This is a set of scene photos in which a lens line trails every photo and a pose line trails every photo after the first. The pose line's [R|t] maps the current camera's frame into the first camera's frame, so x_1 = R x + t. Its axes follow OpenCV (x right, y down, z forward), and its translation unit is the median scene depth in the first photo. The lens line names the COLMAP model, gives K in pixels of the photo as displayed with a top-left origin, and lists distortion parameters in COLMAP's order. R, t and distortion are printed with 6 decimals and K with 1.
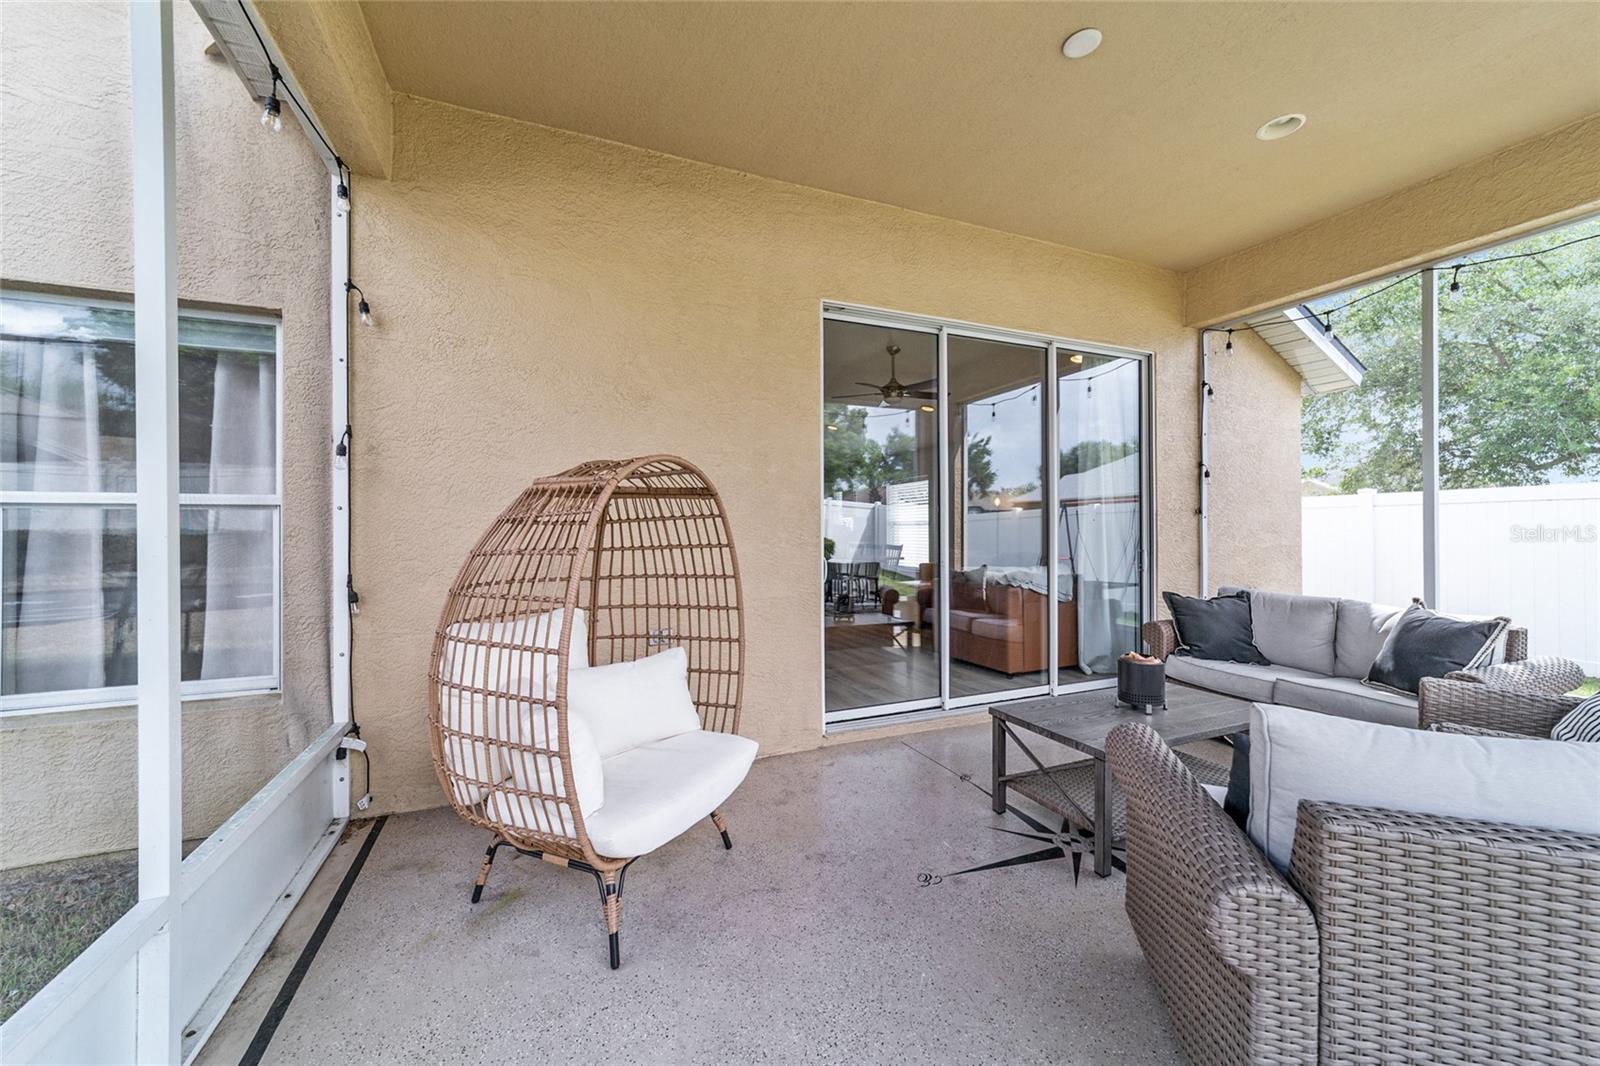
lens RADIAL K [[619.3, 0, 799.1], [0, 619.3, 530.8], [0, 0, 1]] dist [-0.012761, 0.006490]
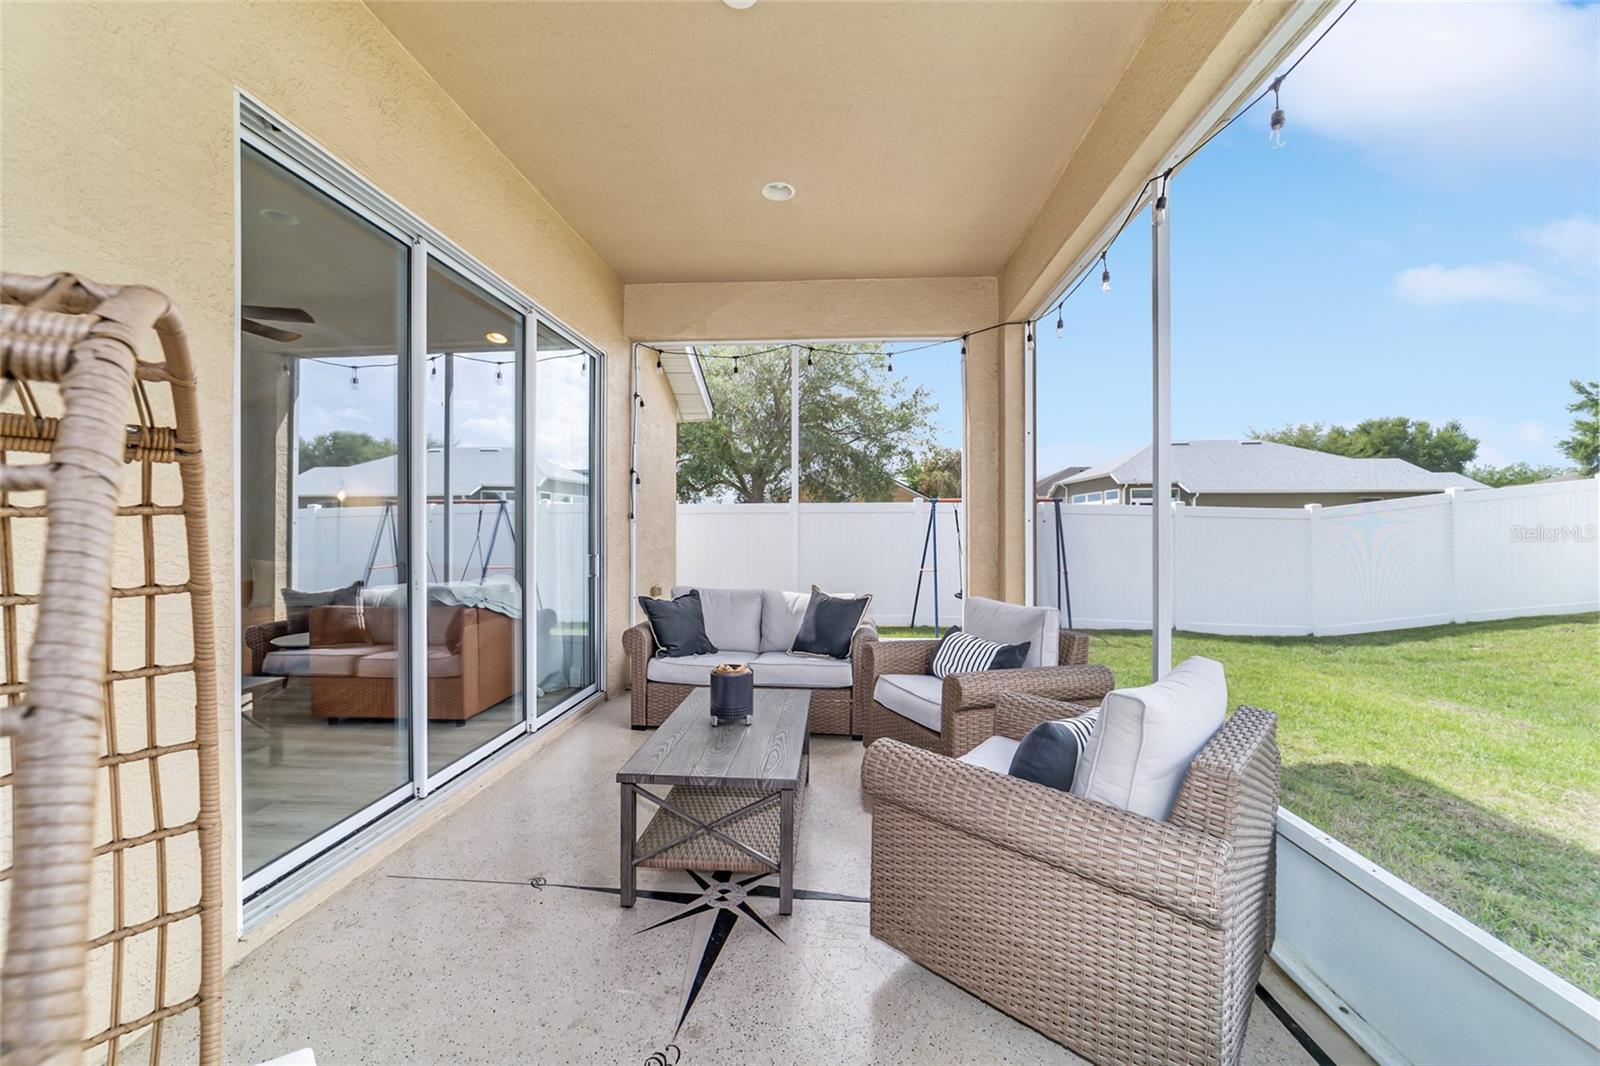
lens RADIAL K [[619.3, 0, 795.1], [0, 619.3, 531.3], [0, 0, 1]] dist [-0.012761, 0.006490]
pose [[0.465991, -0.000076, 0.884790, -0.179935], [0.001367, 0.999999, -0.000634, -0.005593], [-0.884789, 0.001505, 0.465990, 0.320956]]
